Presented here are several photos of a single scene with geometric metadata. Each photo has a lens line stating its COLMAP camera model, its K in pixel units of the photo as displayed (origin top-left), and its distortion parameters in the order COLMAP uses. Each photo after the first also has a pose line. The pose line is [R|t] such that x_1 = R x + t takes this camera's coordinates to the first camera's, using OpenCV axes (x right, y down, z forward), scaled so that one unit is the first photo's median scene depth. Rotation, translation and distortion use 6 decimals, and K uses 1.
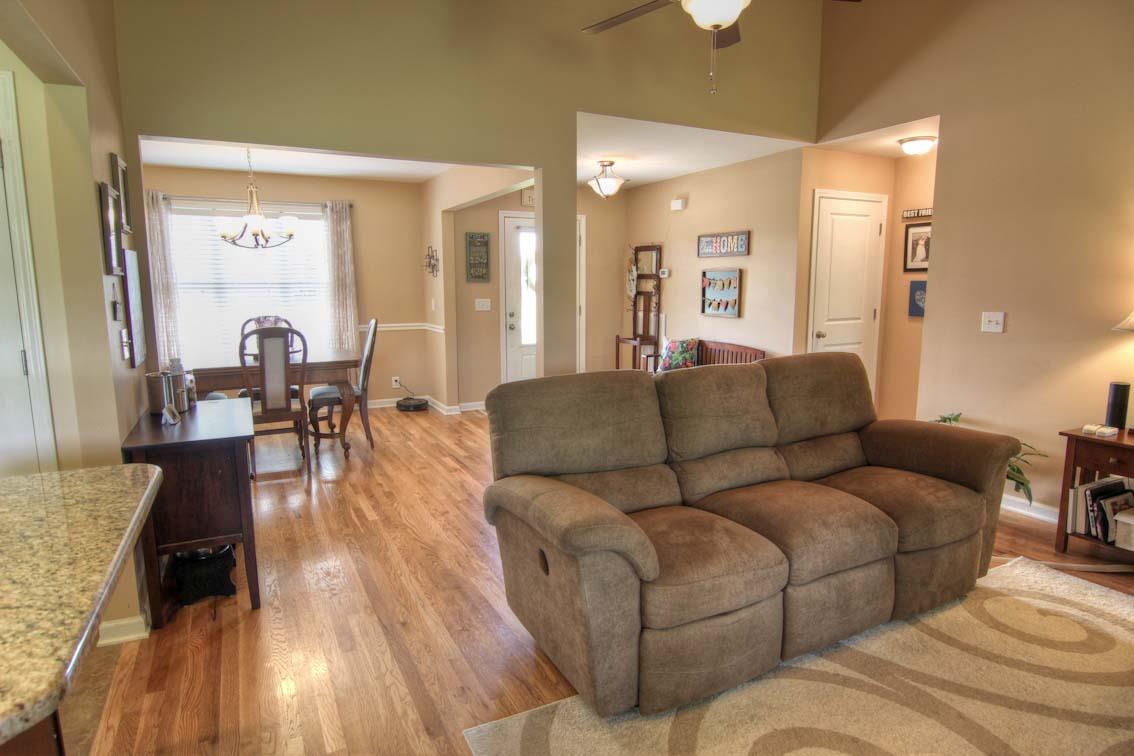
lens RADIAL K [[650.1, 0, 564.1], [0, 650.1, 375.6], [0, 0, 1]] dist [-0.007094, -0.003434]
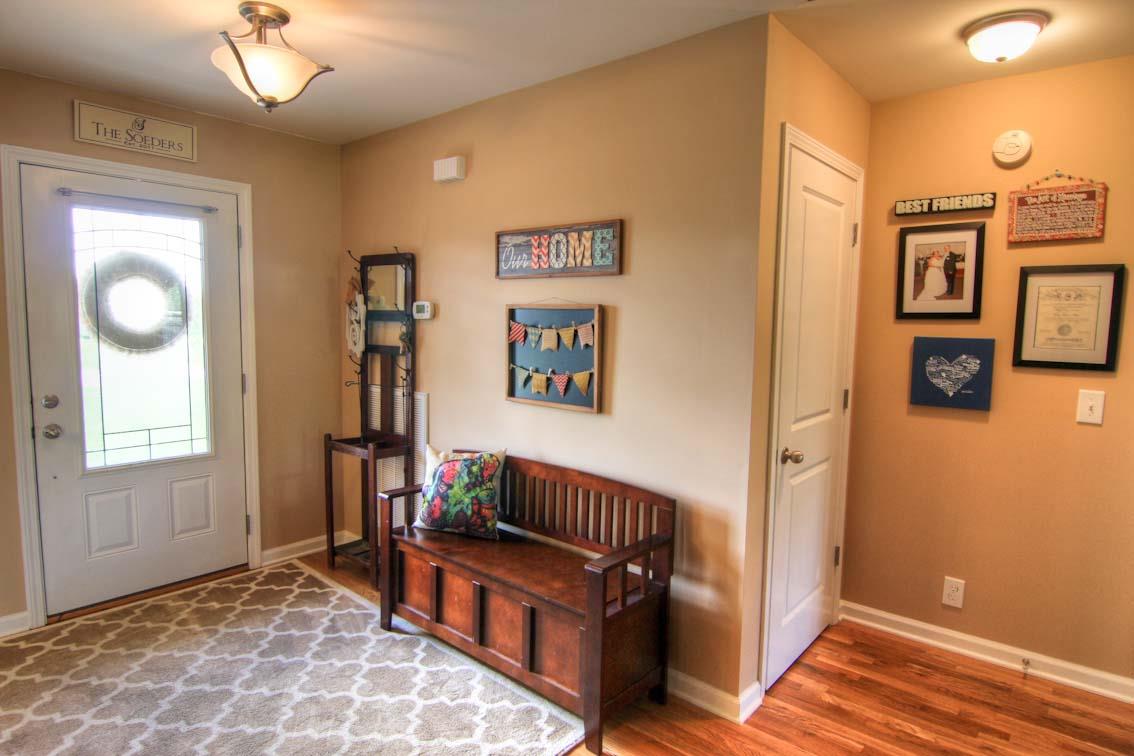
lens RADIAL K [[650.1, 0, 566.7], [0, 650.1, 379.0], [0, 0, 1]] dist [-0.007094, -0.003434]
pose [[0.925058, -0.016549, 0.379466, 0.071995], [0.035288, 0.998474, -0.042480, -0.086232], [-0.378184, 0.052687, 0.924230, 0.541176]]
